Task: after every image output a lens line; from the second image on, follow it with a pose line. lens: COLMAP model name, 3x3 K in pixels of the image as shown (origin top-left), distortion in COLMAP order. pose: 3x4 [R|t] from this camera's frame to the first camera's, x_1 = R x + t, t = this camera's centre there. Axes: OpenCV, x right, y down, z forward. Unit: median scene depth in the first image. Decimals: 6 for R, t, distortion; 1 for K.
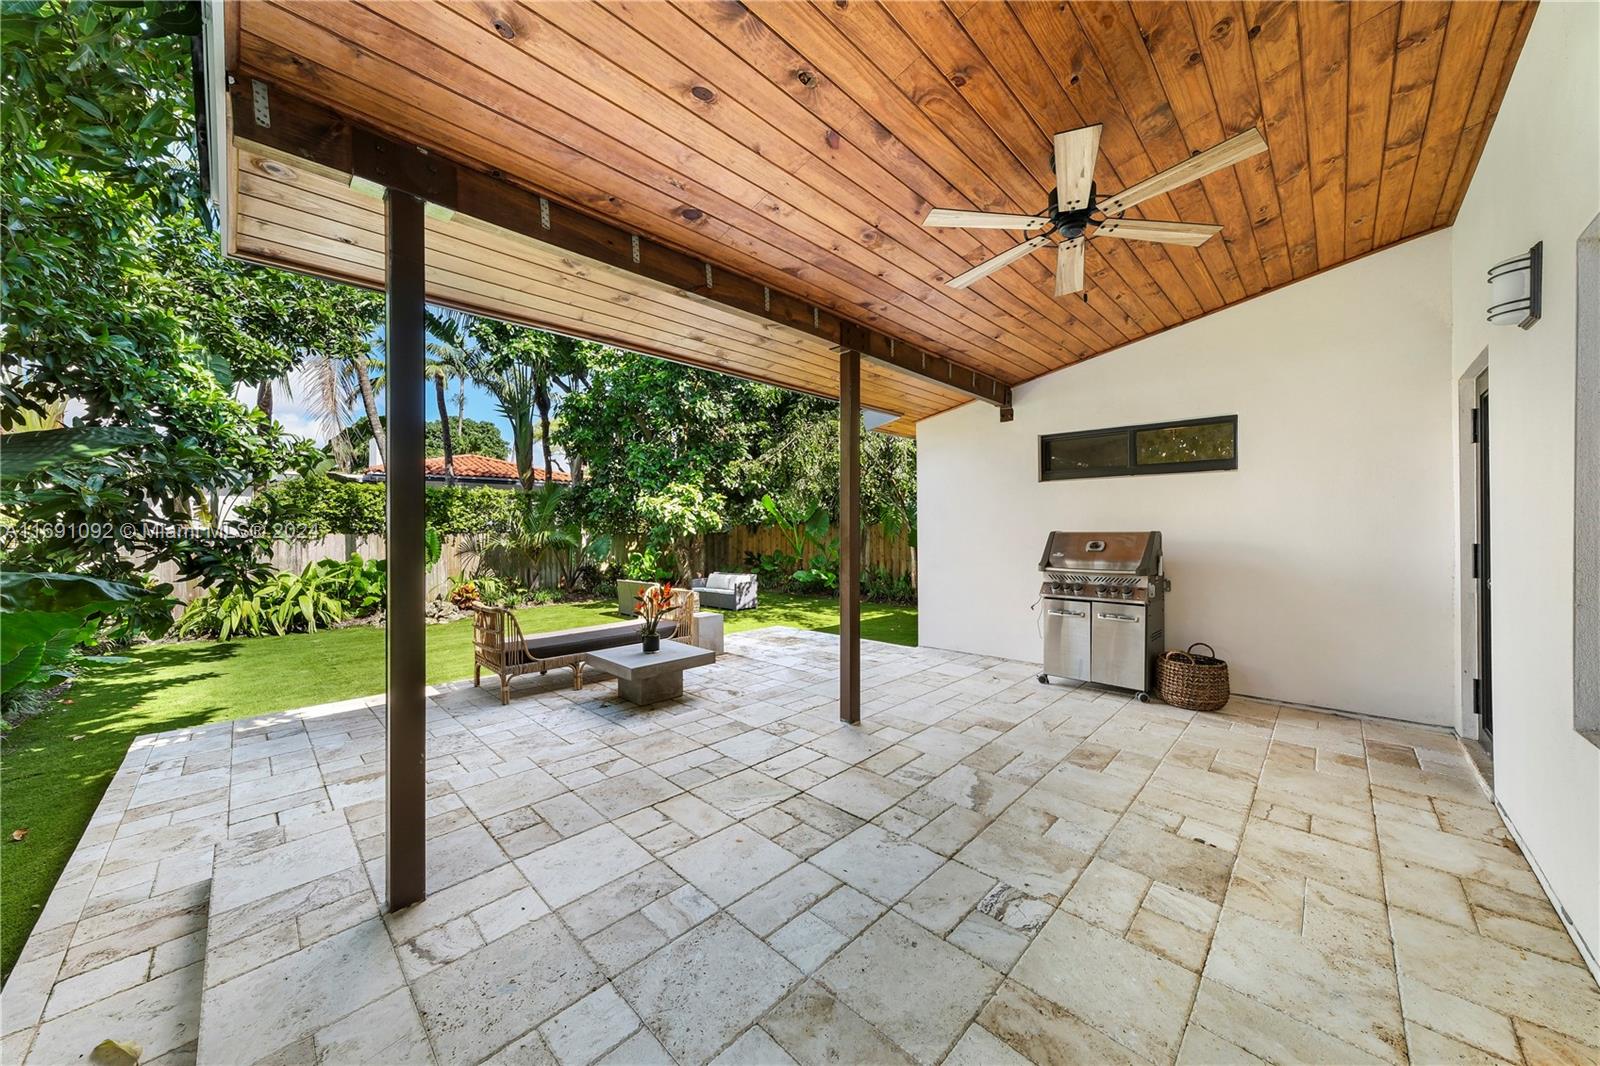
lens RADIAL K [[553.3, 0, 800.0], [0, 553.3, 533.0], [0, 0, 1]] dist [-0.000030, 0.000031]
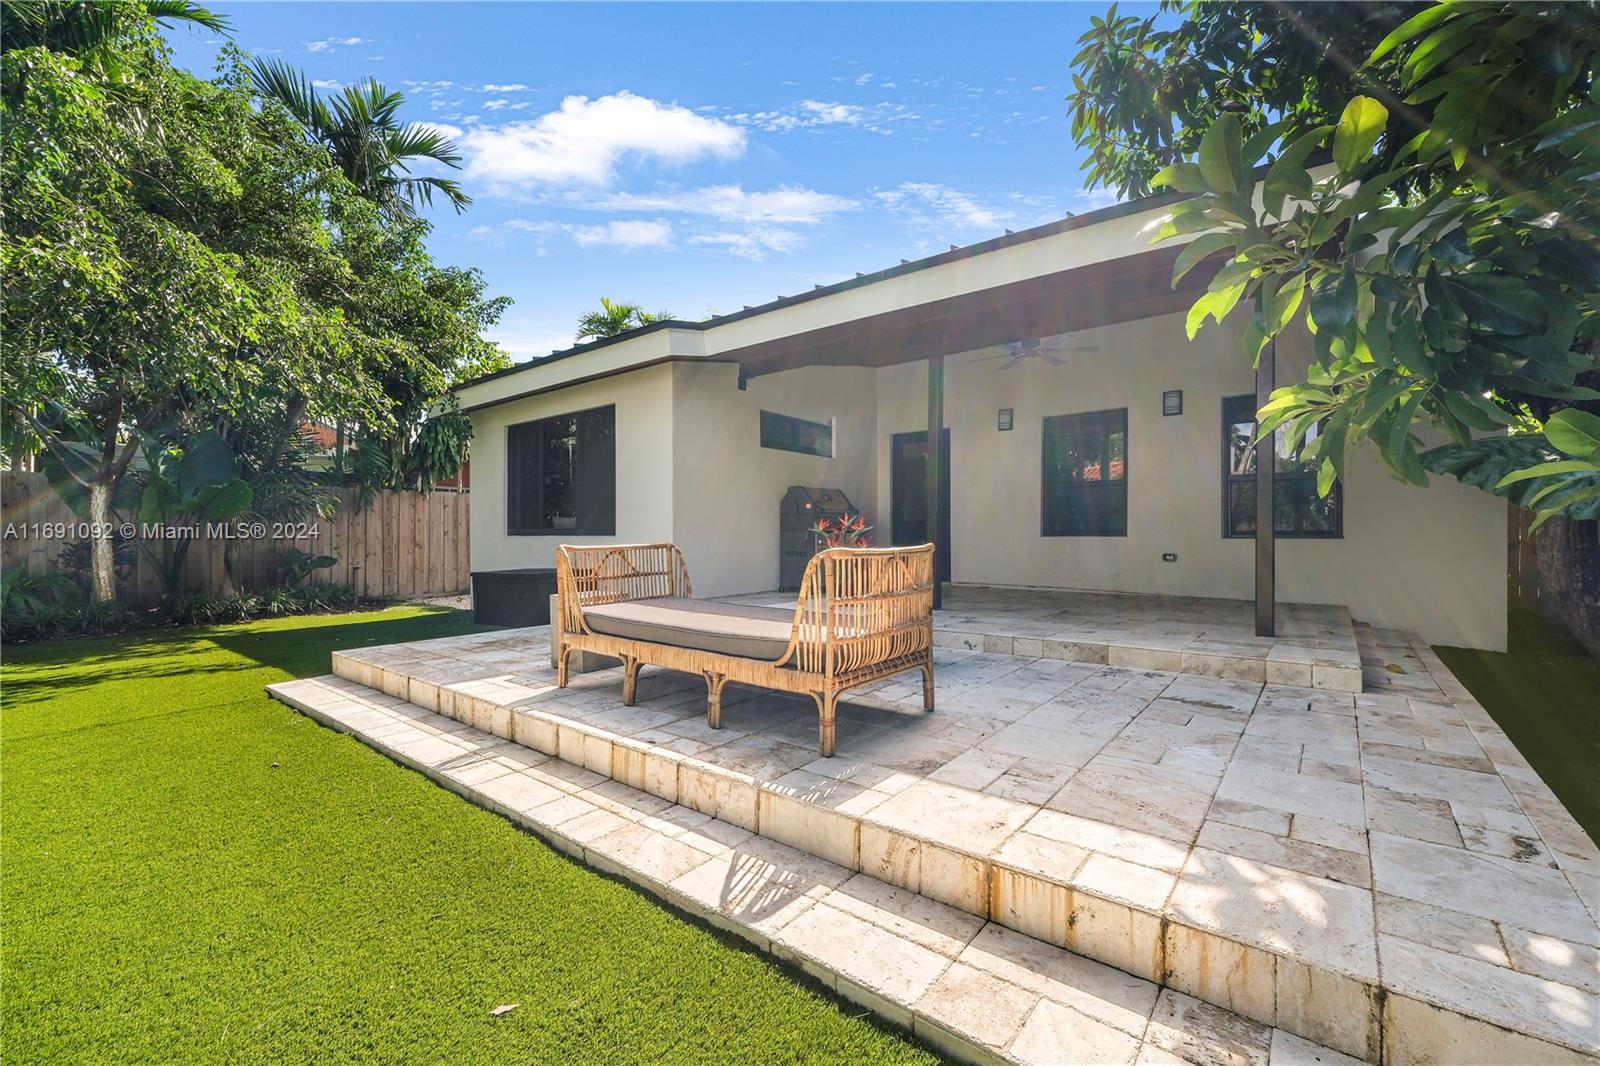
lens RADIAL K [[661.5, 0, 800.0], [0, 661.5, 533.0], [0, 0, 1]] dist [-0.000084, -0.000106]
pose [[-0.096919, 0.007986, 0.995260, -1.615861], [0.001967, 0.999967, -0.007832, 0.173414], [-0.995290, 0.001198, -0.096931, 1.604973]]
